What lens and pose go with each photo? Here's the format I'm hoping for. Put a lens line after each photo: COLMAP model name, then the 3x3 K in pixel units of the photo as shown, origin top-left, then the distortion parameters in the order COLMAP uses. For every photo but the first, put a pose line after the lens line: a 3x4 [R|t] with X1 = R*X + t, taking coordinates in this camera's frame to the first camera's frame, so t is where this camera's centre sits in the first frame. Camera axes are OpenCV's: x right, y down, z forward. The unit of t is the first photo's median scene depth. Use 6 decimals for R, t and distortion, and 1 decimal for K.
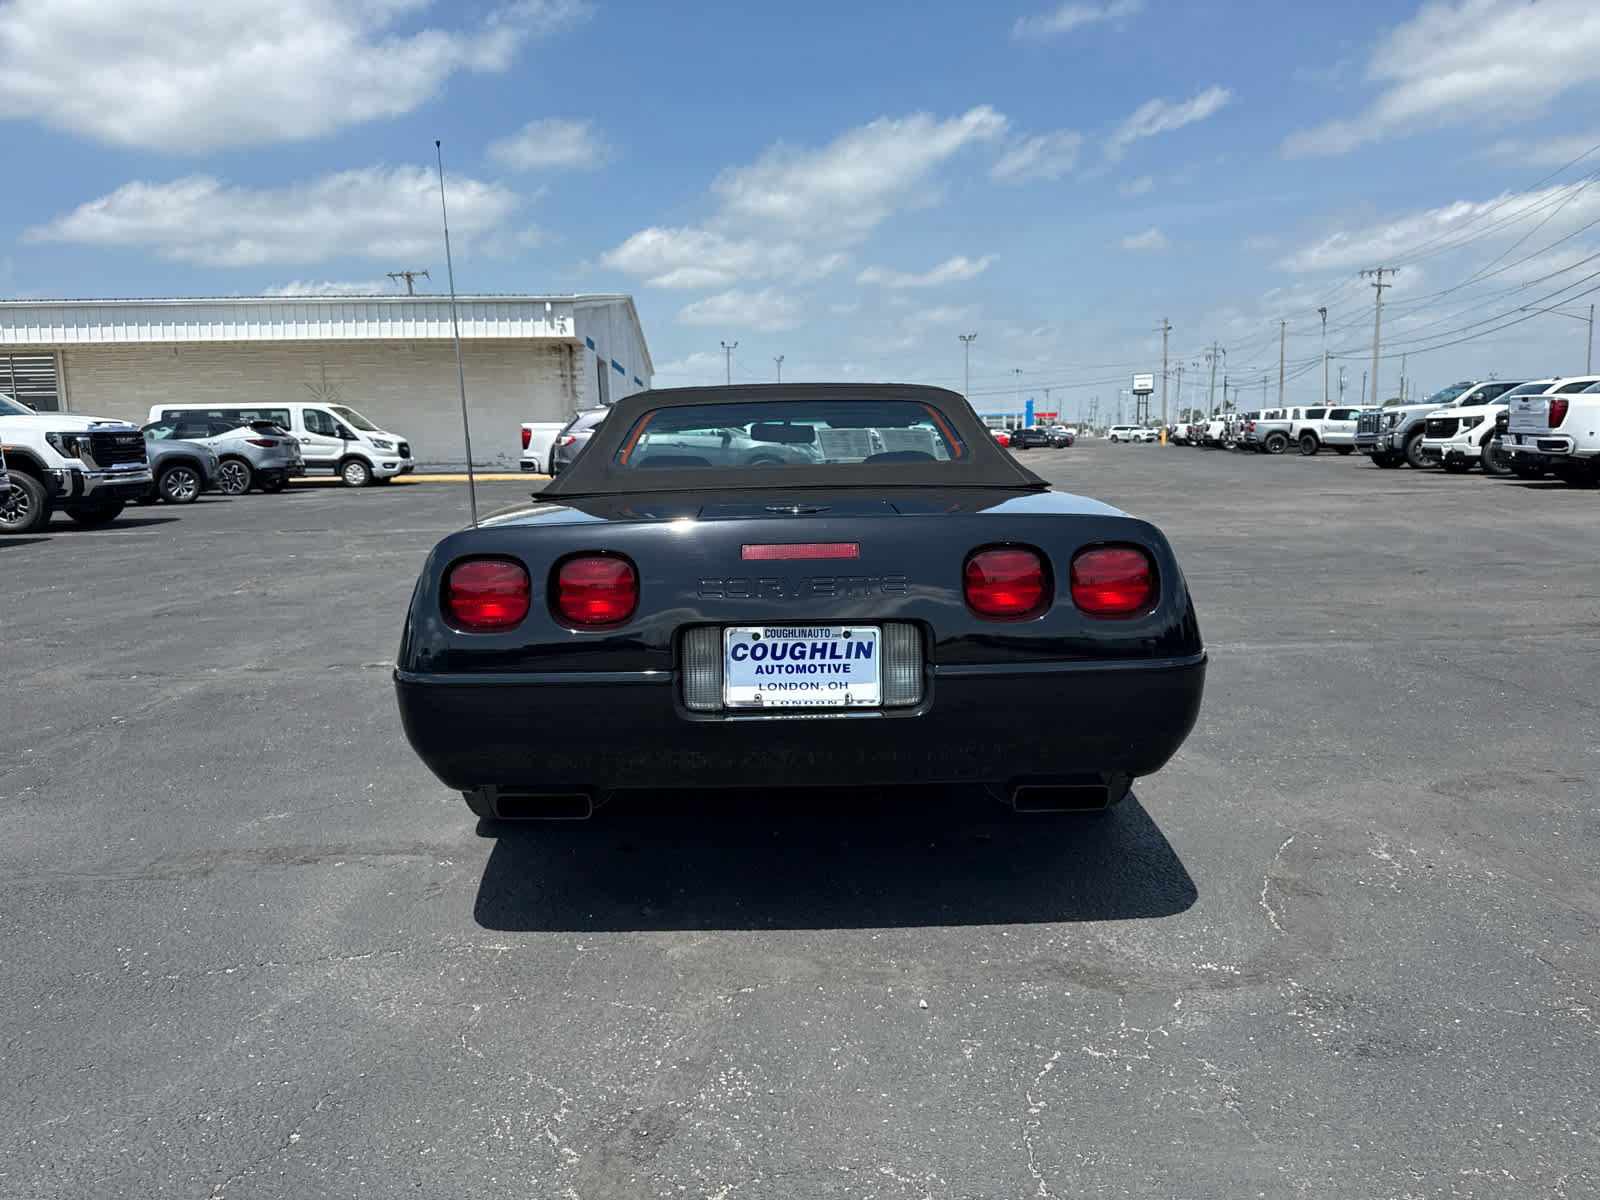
lens RADIAL K [[1144.9, 0, 809.2], [0, 1144.9, 590.6], [0, 0, 1]] dist [0.037203, -0.043536]
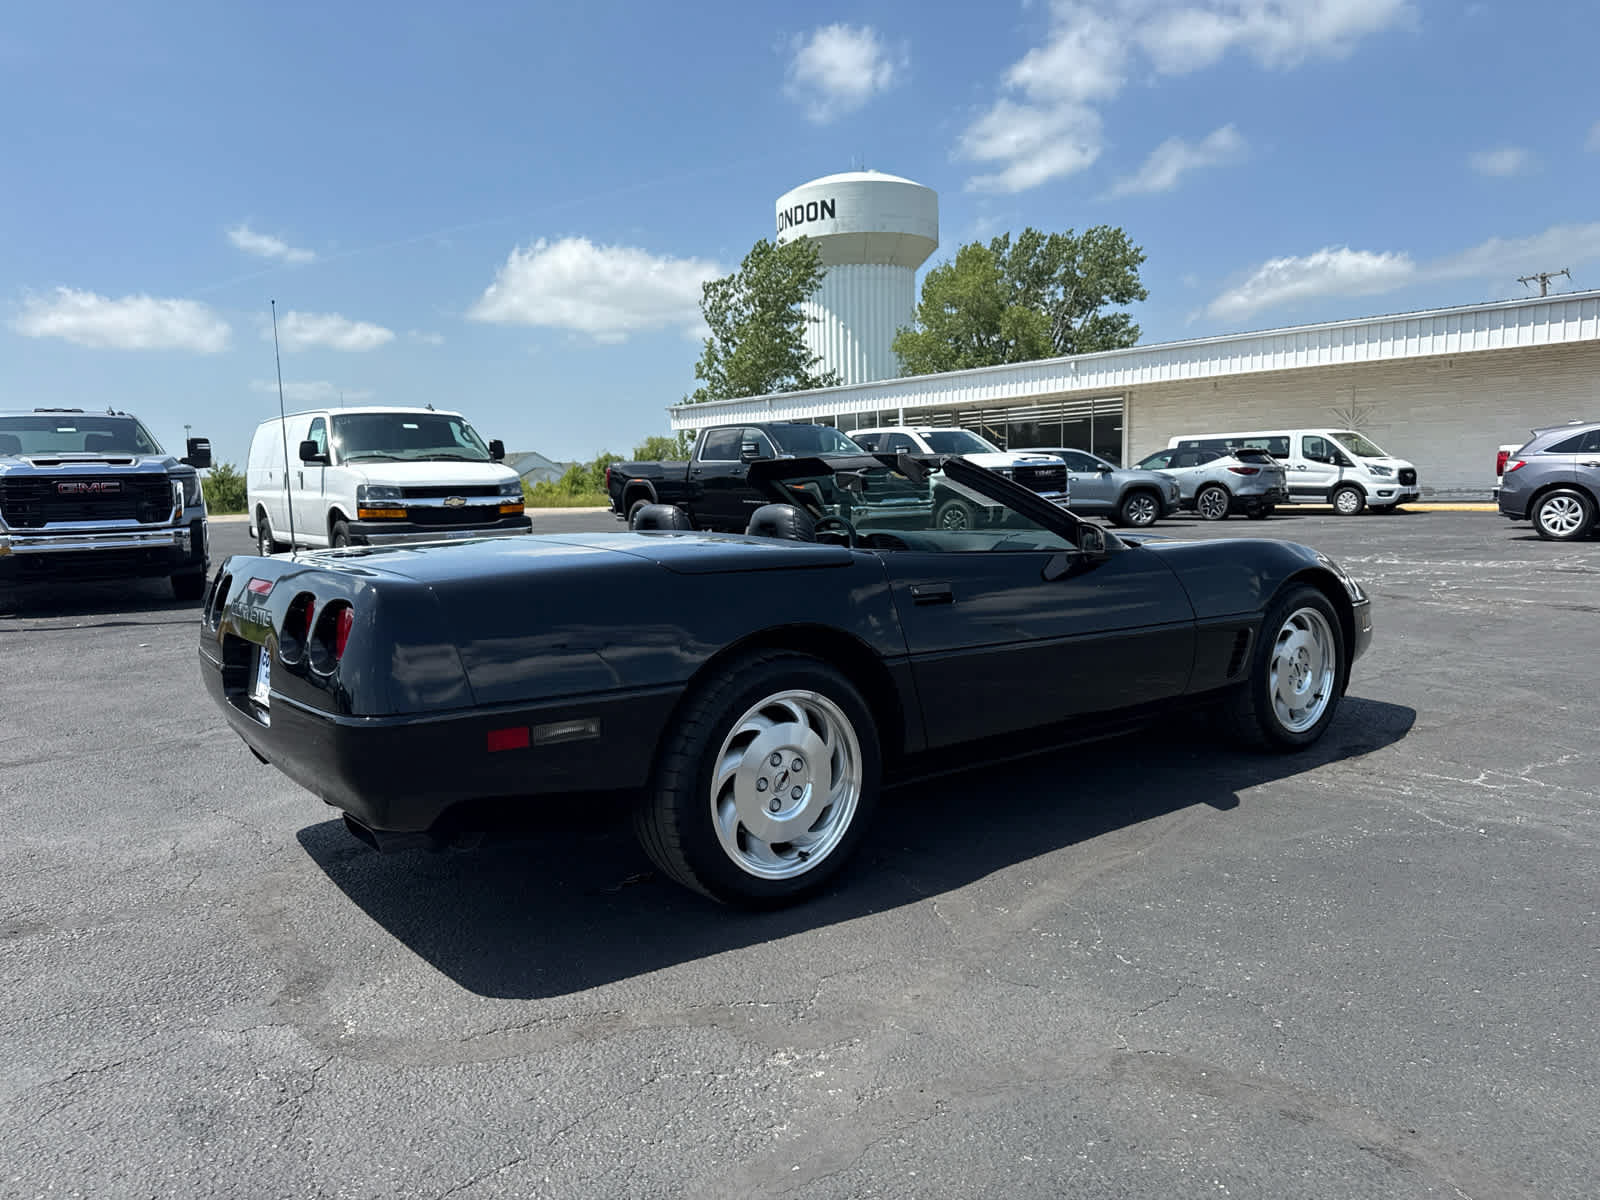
lens RADIAL K [[1144.9, 0, 792.4], [0, 1144.9, 598.4], [0, 0, 1]] dist [0.037203, -0.043536]
pose [[0.590409, 0.083150, -0.802809, 0.105235], [-0.093722, 0.995013, 0.034132, -0.009328], [0.801644, 0.055089, 0.595258, 0.052855]]
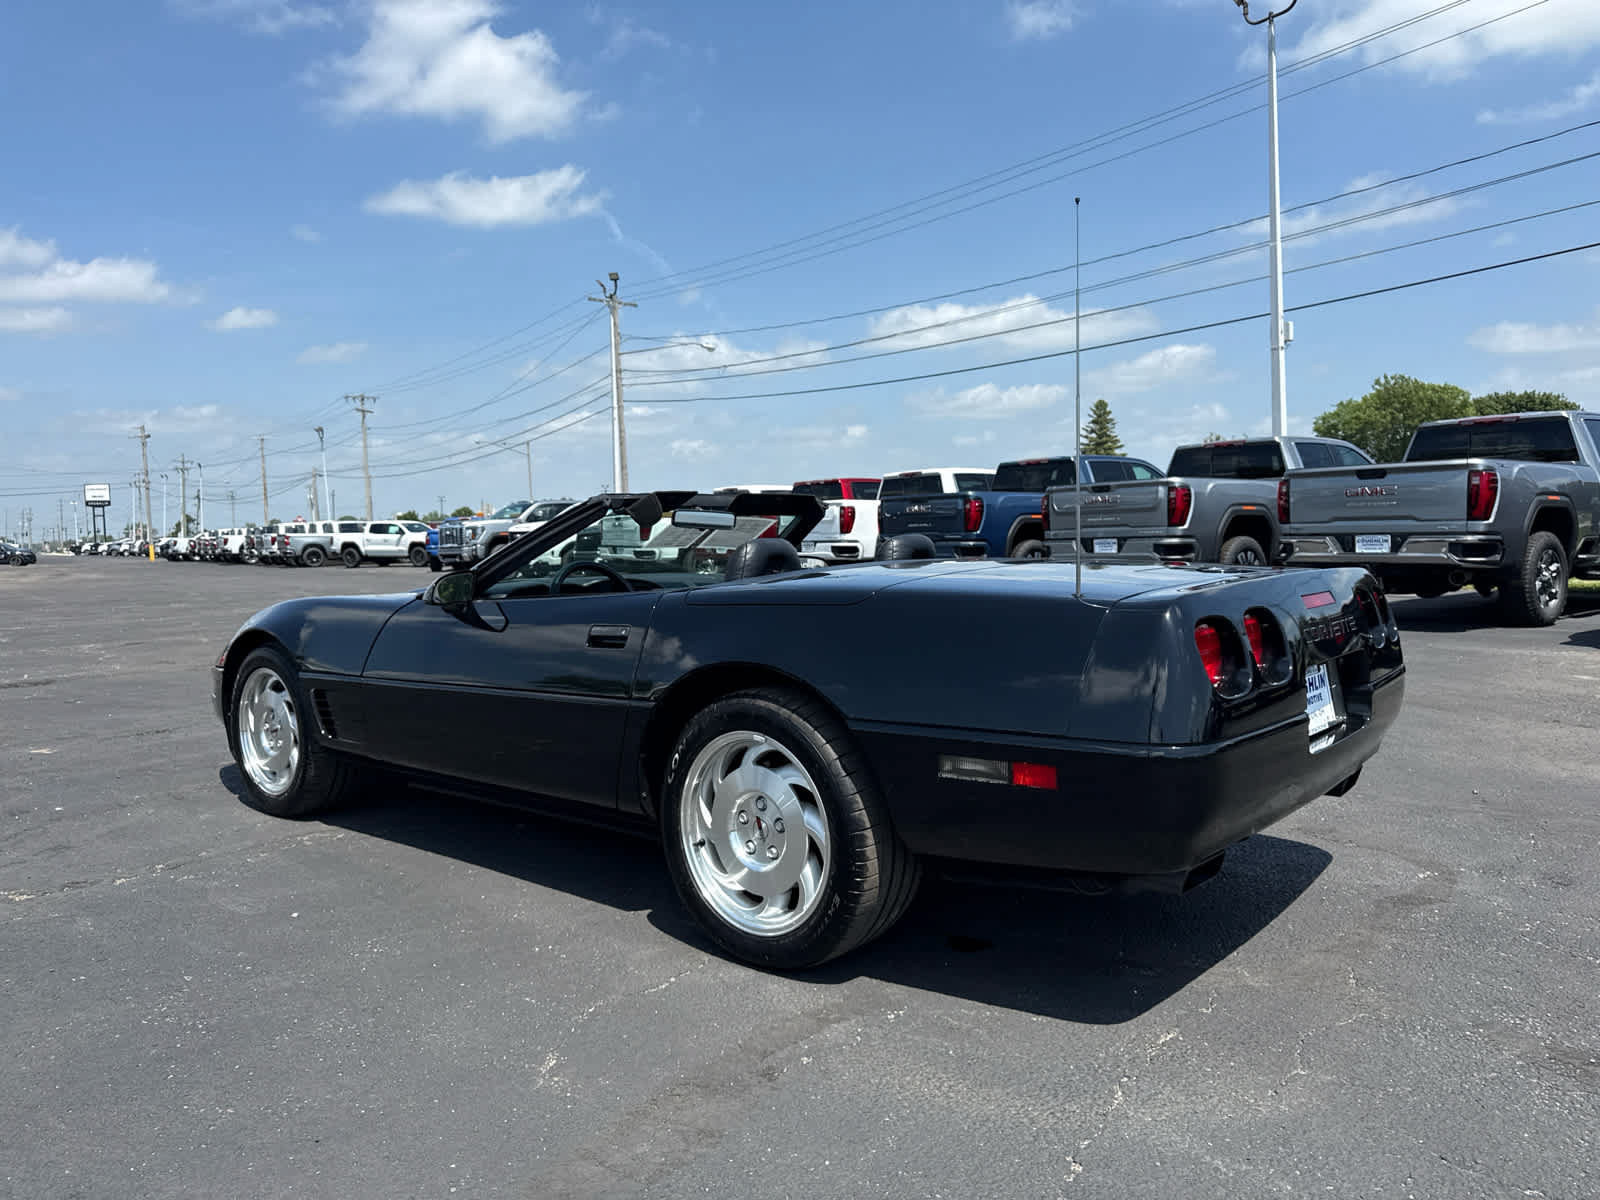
lens RADIAL K [[1144.9, 0, 779.2], [0, 1144.9, 608.1], [0, 0, 1]] dist [0.037203, -0.043536]
pose [[0.654082, -0.042642, 0.755221, -0.097712], [0.107051, 0.993579, -0.036614, -0.003510], [-0.748811, 0.104795, 0.654447, 0.047787]]
